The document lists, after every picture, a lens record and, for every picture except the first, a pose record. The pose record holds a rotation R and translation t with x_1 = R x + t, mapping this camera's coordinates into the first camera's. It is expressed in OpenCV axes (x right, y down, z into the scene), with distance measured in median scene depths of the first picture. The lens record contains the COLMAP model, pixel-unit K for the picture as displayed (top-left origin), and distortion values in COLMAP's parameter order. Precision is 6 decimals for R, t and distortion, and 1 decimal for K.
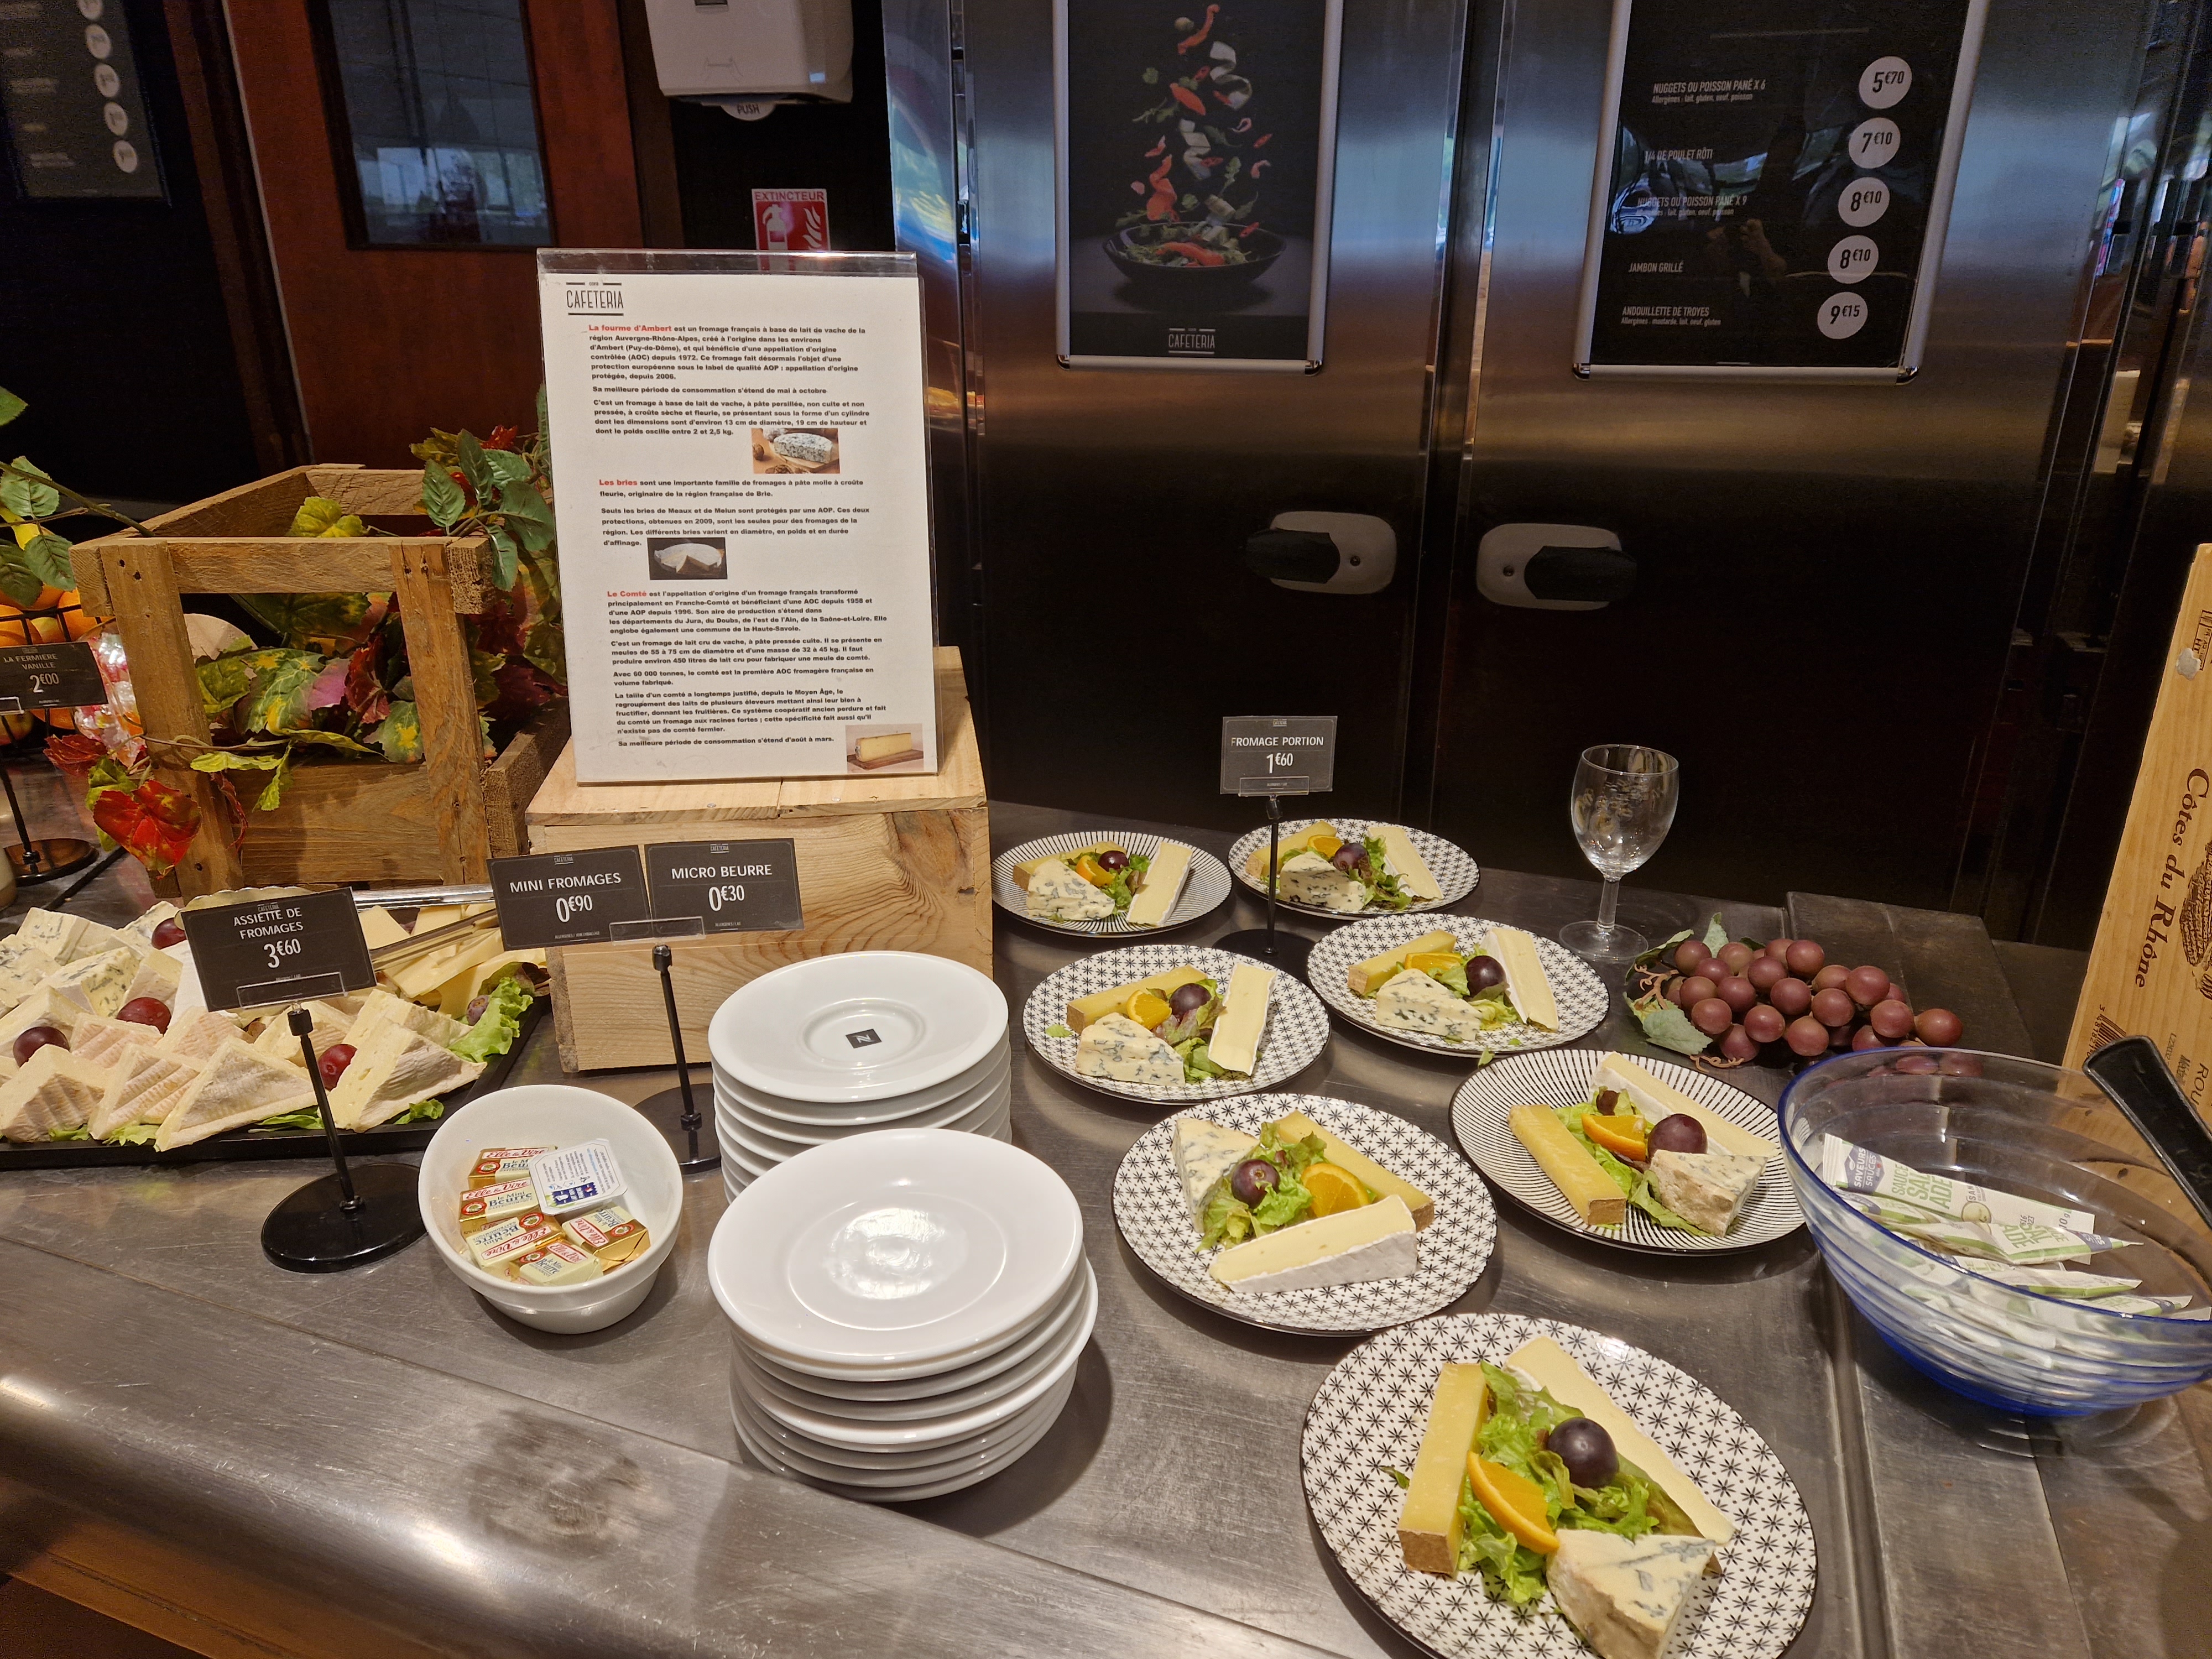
lens RADIAL K [[1468.9, 0, 1106.0], [0, 1468.9, 829.5], [0, 0, 1]] dist [0.076865, -0.062571]
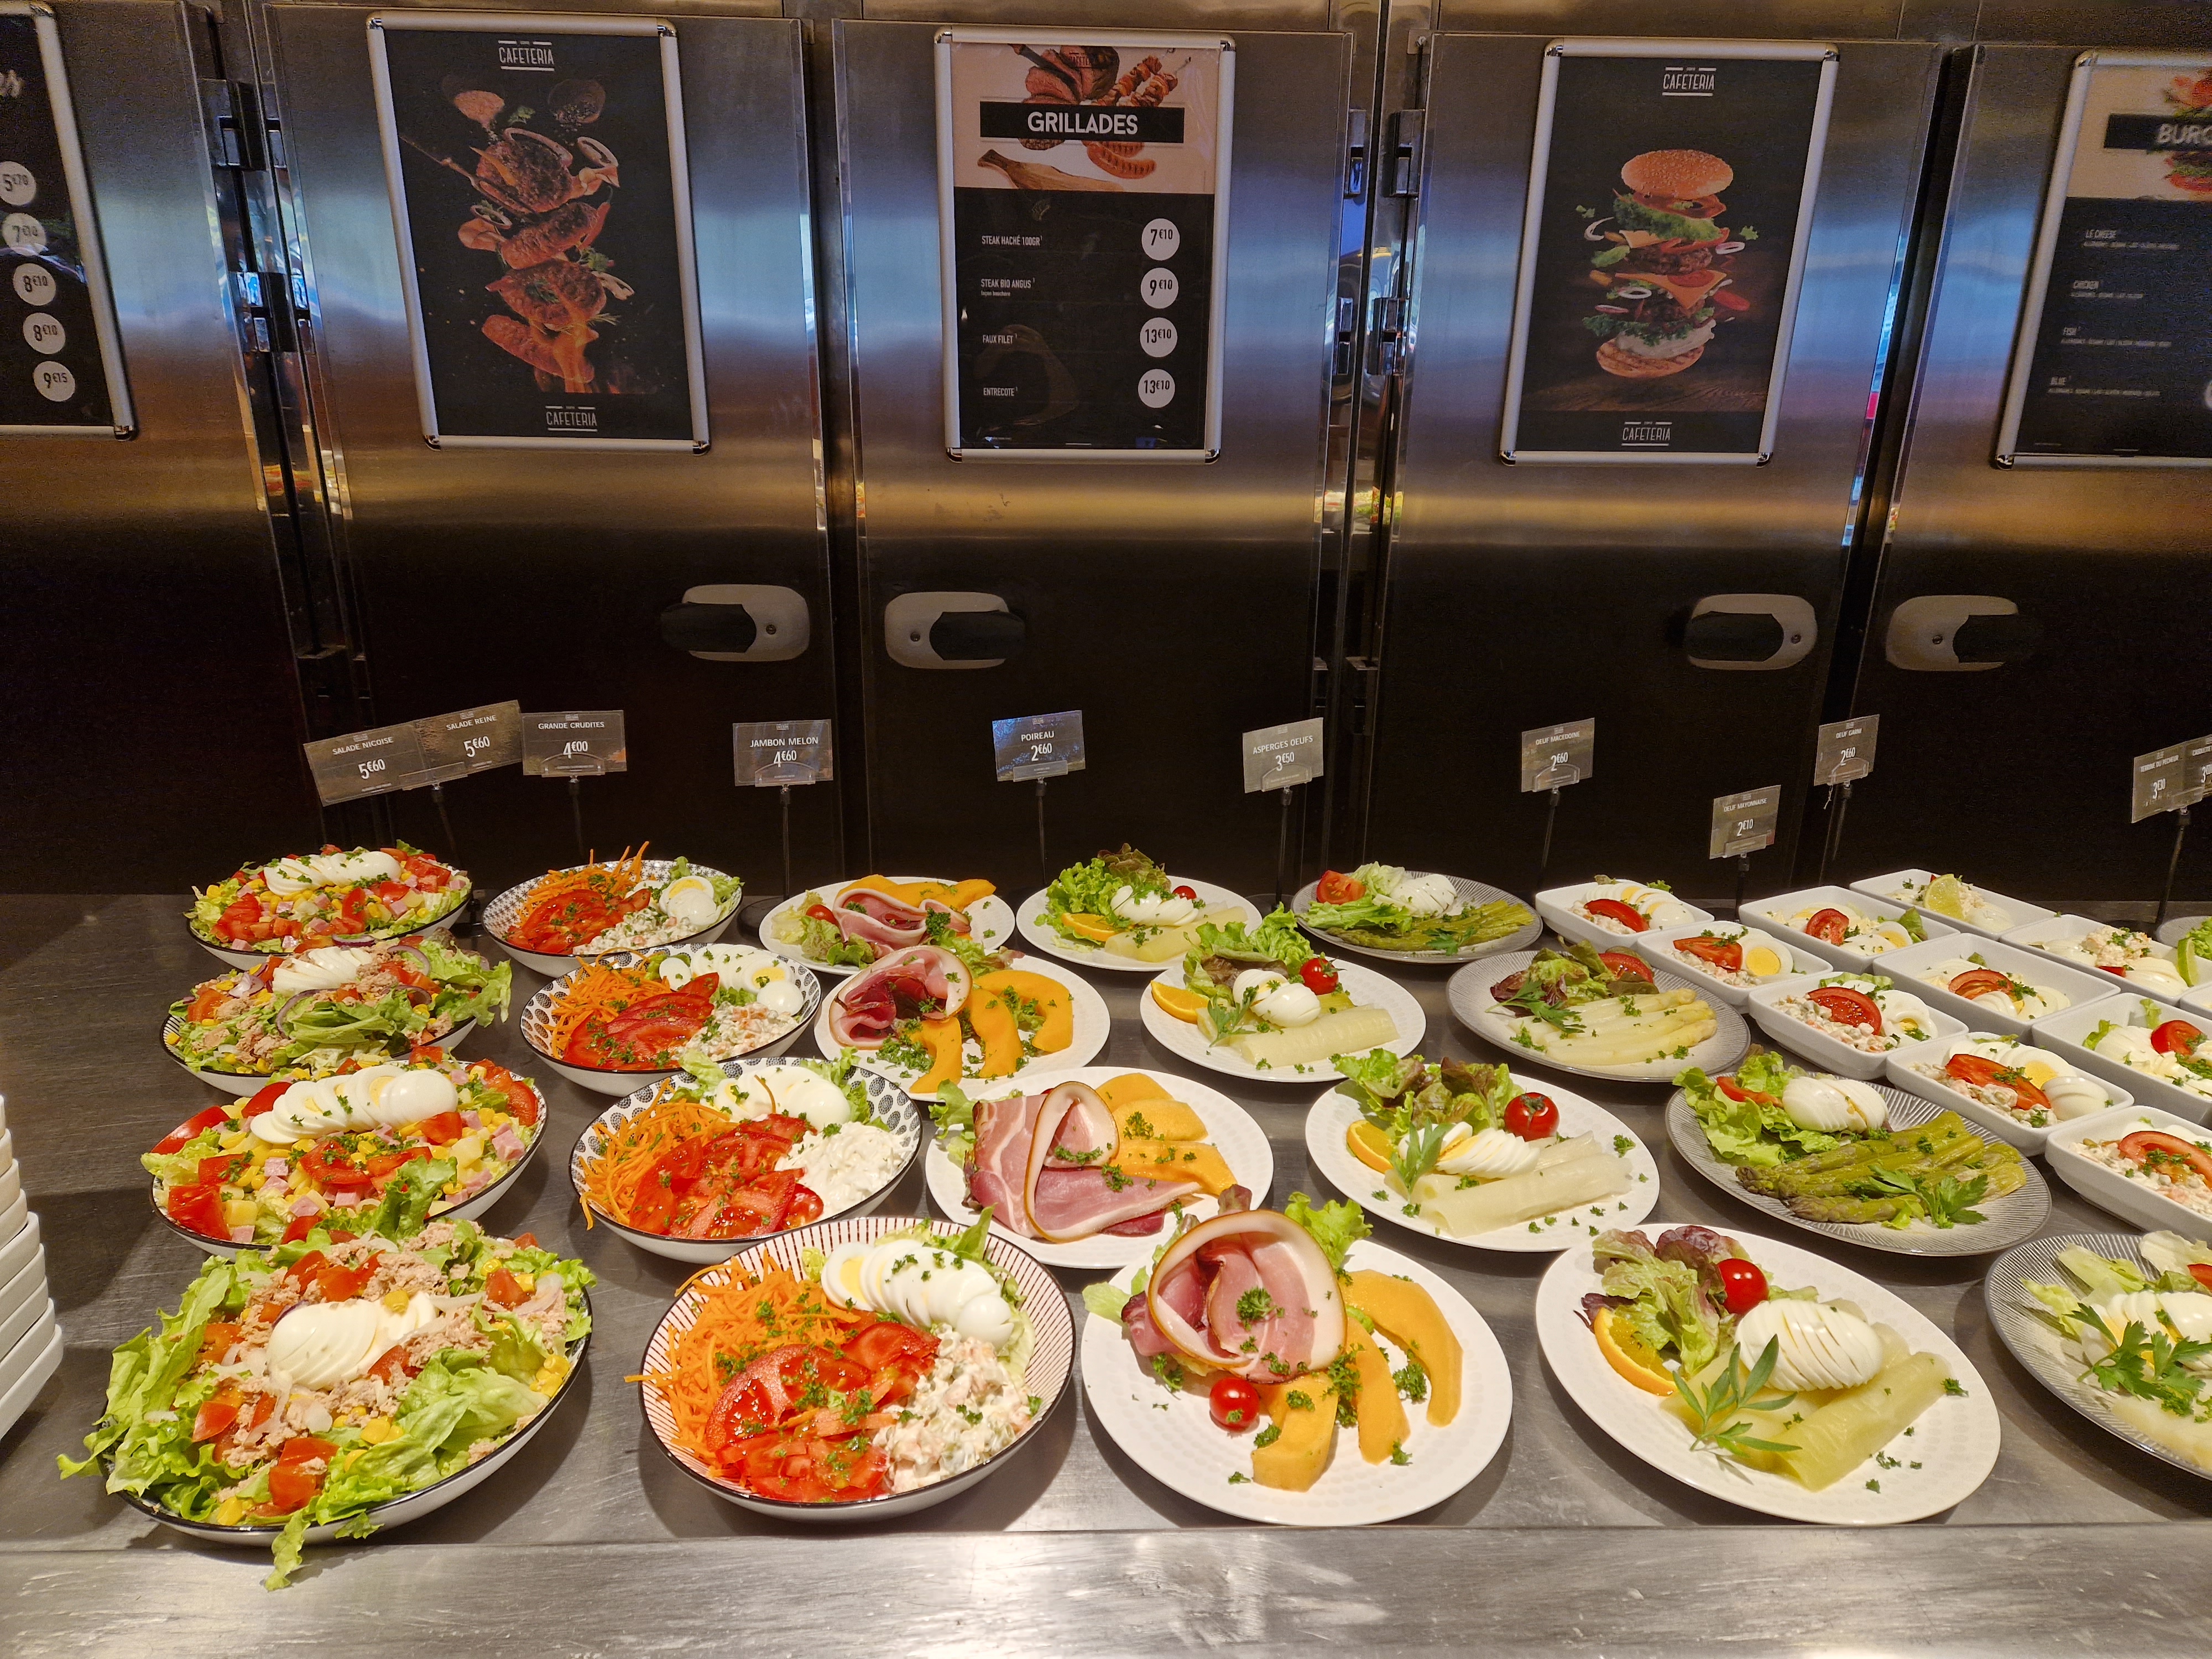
lens RADIAL K [[1478.7, 0, 1088.7], [0, 1478.7, 834.0], [0, 0, 1]] dist [0.065403, -0.049968]
pose [[0.925770, -0.109220, 0.361968, 0.784973], [0.123341, 0.992234, -0.016062, 0.117824], [-0.357403, 0.059515, 0.932052, -0.342221]]
